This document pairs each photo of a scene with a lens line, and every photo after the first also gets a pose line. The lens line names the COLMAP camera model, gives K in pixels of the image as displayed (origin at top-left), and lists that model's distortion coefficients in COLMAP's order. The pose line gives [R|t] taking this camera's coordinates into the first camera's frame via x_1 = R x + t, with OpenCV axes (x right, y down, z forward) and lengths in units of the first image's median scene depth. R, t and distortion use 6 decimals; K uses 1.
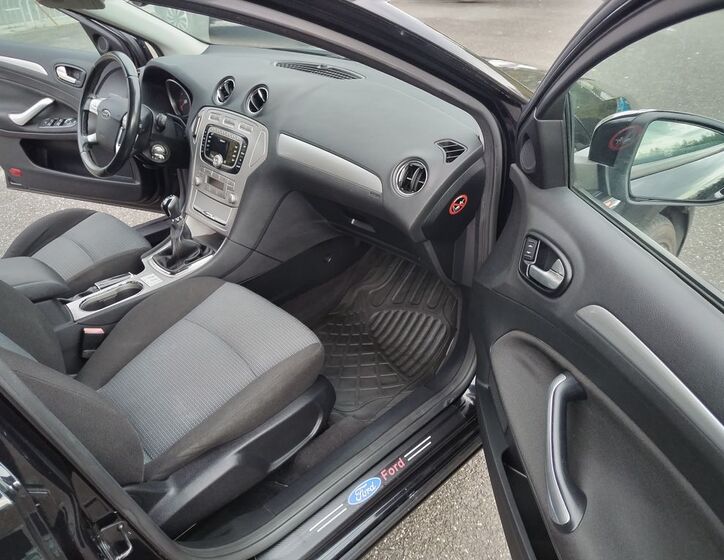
lens RADIAL K [[560.5, 0, 362.0], [0, 560.5, 280.0], [0, 0, 1]] dist [0.025208, -0.042874]
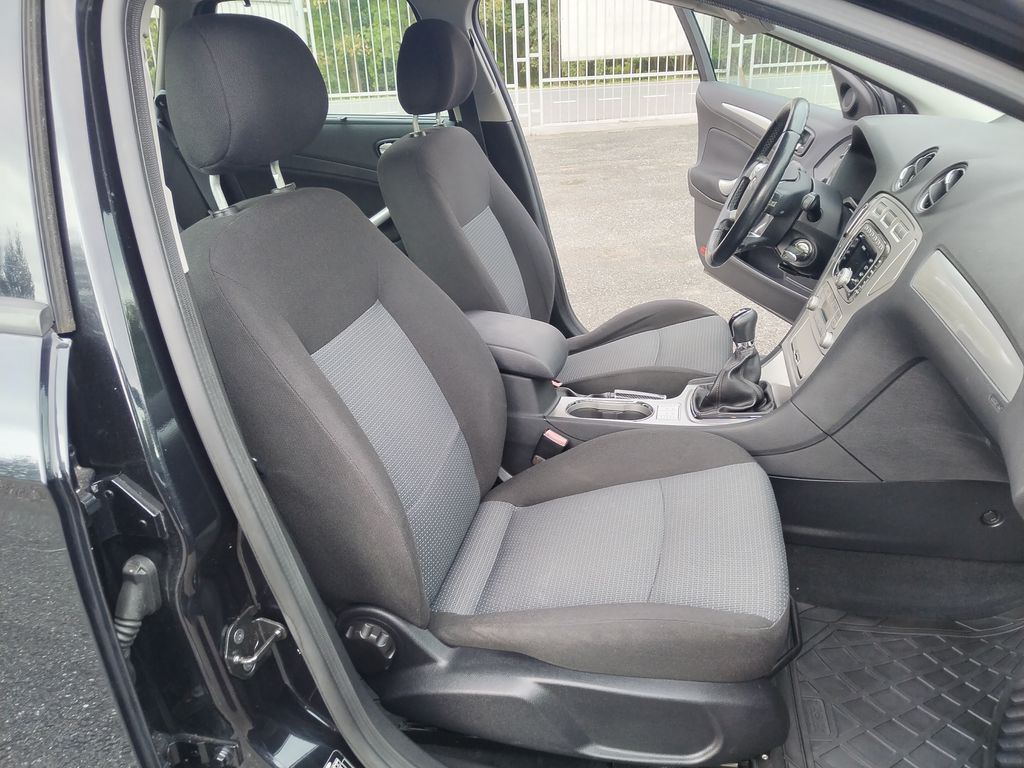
lens RADIAL K [[766.5, 0, 506.7], [0, 766.5, 383.9], [0, 0, 1]] dist [0.031295, -0.038386]
pose [[0.542034, 0.345956, -0.765842, 0.207451], [-0.410145, 0.904325, 0.118228, -0.057608], [0.733471, 0.250023, 0.632067, 0.237712]]
